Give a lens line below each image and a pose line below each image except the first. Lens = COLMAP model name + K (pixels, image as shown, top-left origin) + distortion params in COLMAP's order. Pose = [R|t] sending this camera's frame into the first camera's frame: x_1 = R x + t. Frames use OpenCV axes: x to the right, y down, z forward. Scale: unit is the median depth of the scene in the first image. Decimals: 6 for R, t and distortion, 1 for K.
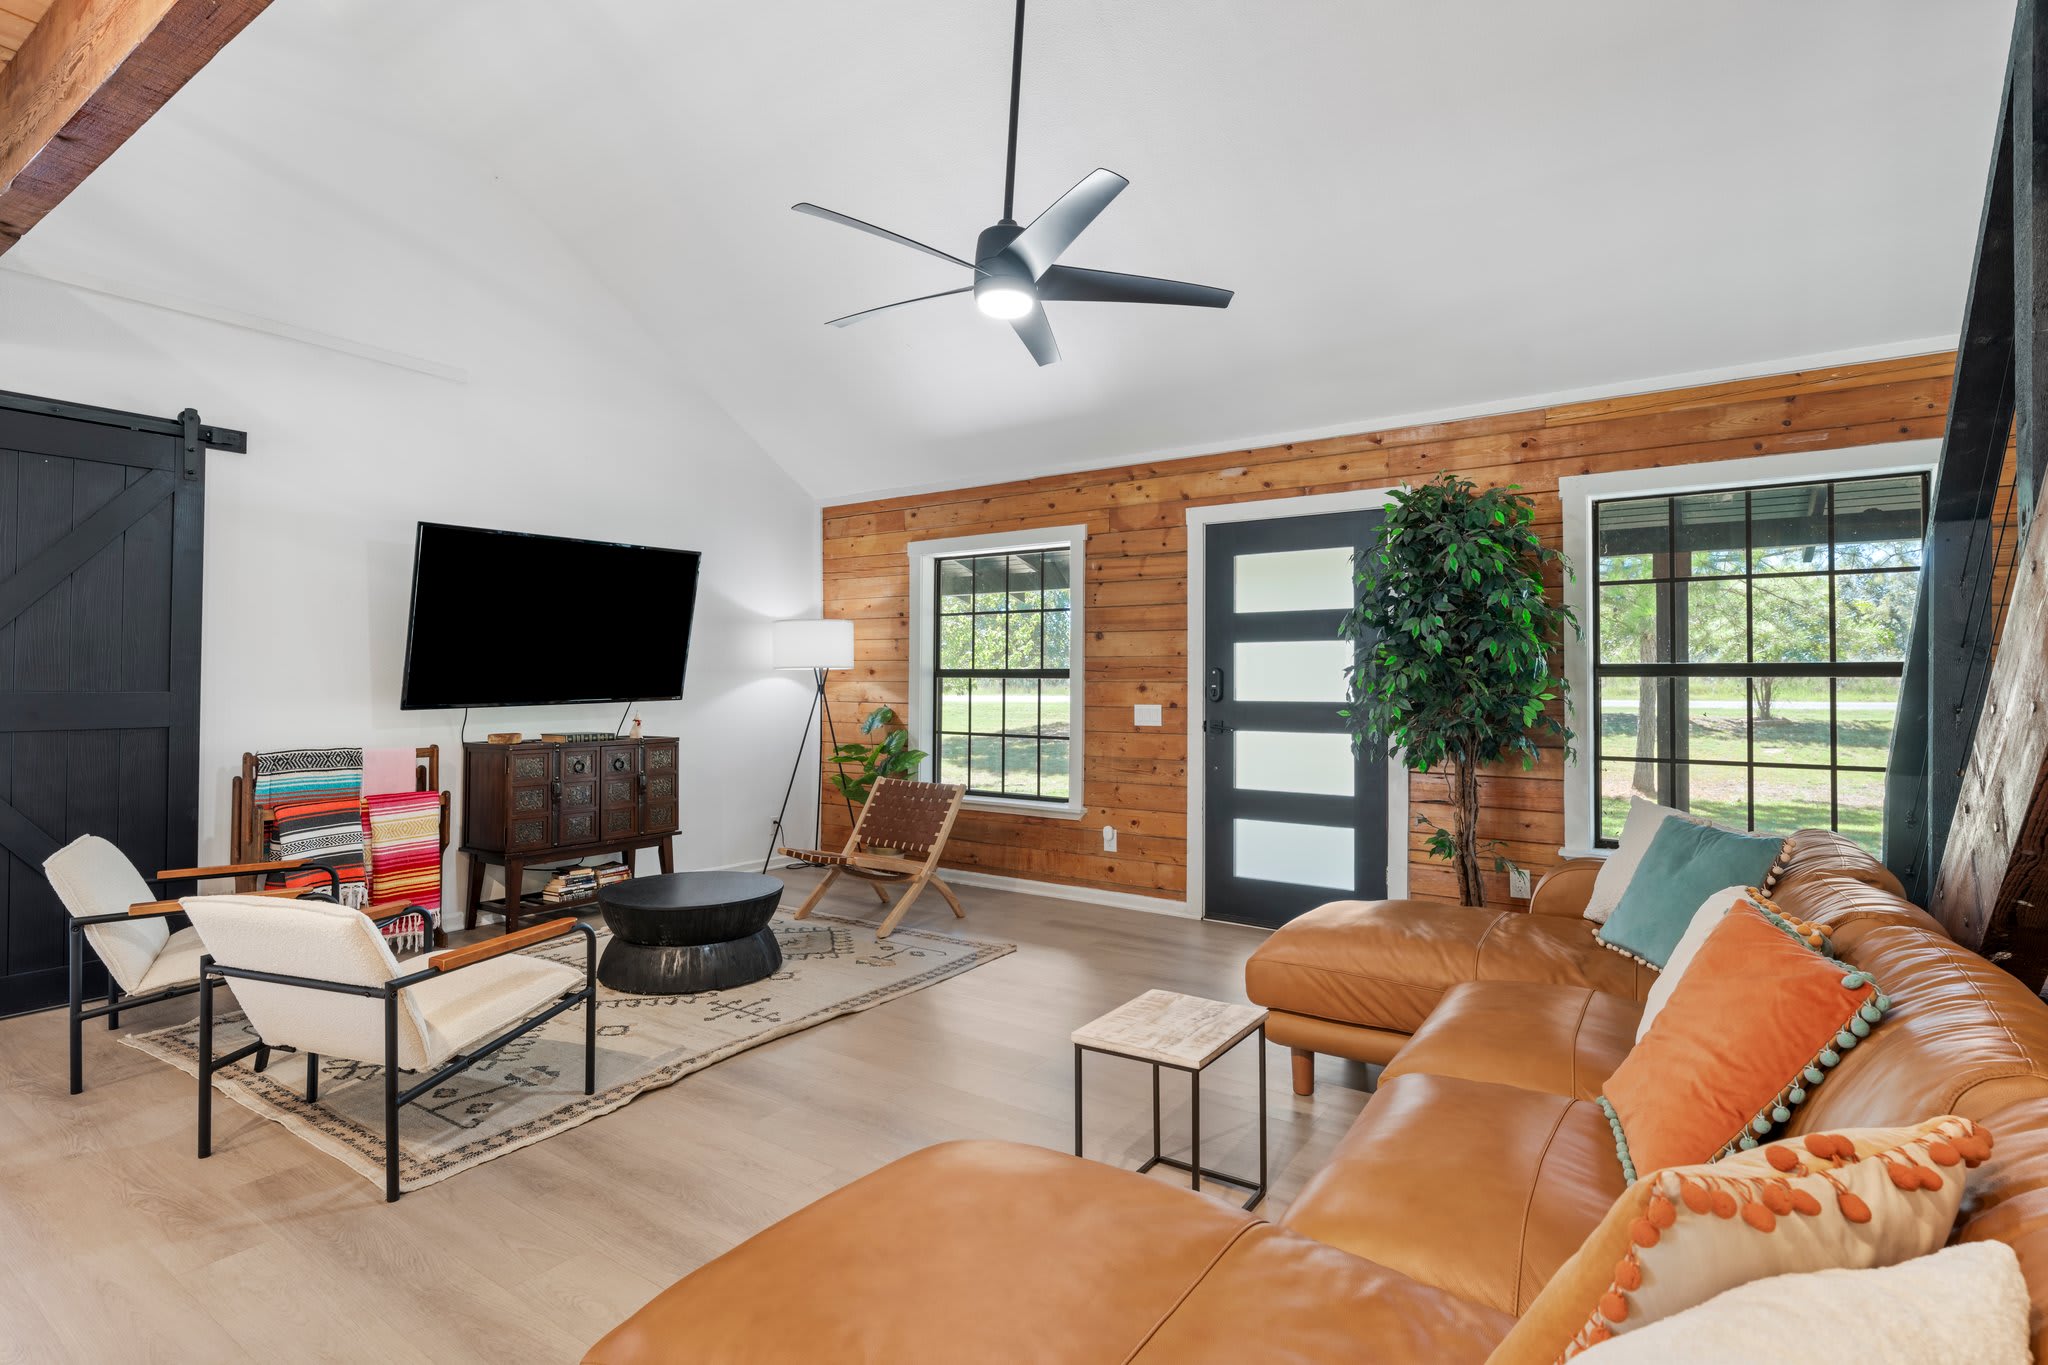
lens RADIAL K [[989.1, 0, 1020.8], [0, 989.1, 669.0], [0, 0, 1]] dist [0.002705, 0.000294]
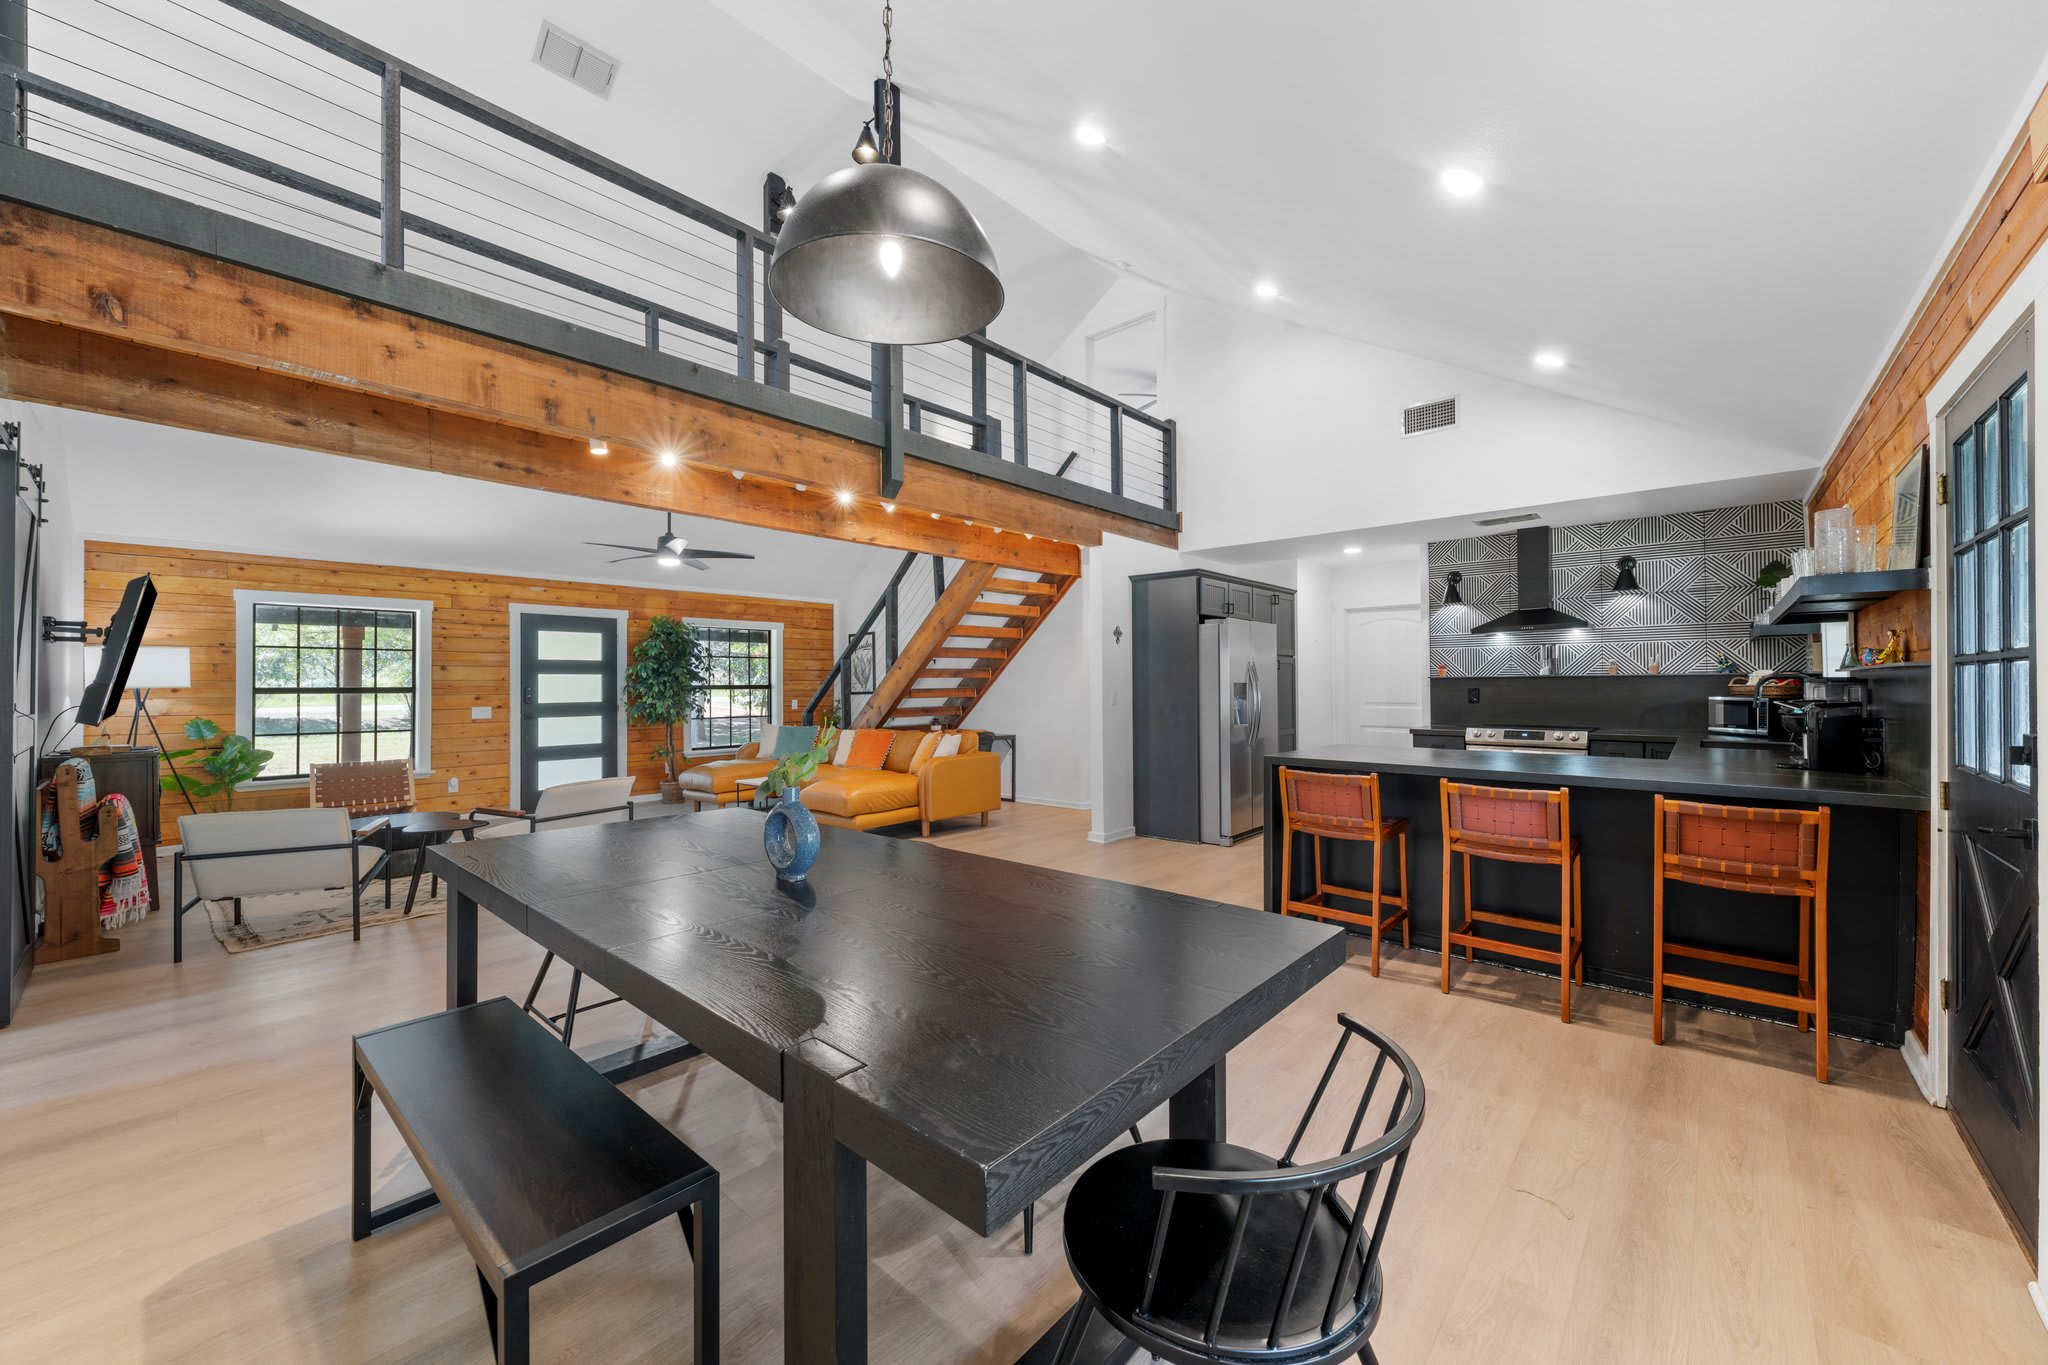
lens RADIAL K [[759.8, 0, 1027.6], [0, 759.8, 681.5], [0, 0, 1]] dist [-0.010757, -0.000086]
pose [[0.131405, 0.002456, 0.991326, -1.149882], [-0.004934, 0.999986, -0.001823, -0.013432], [-0.991317, -0.004651, 0.131415, -0.182109]]
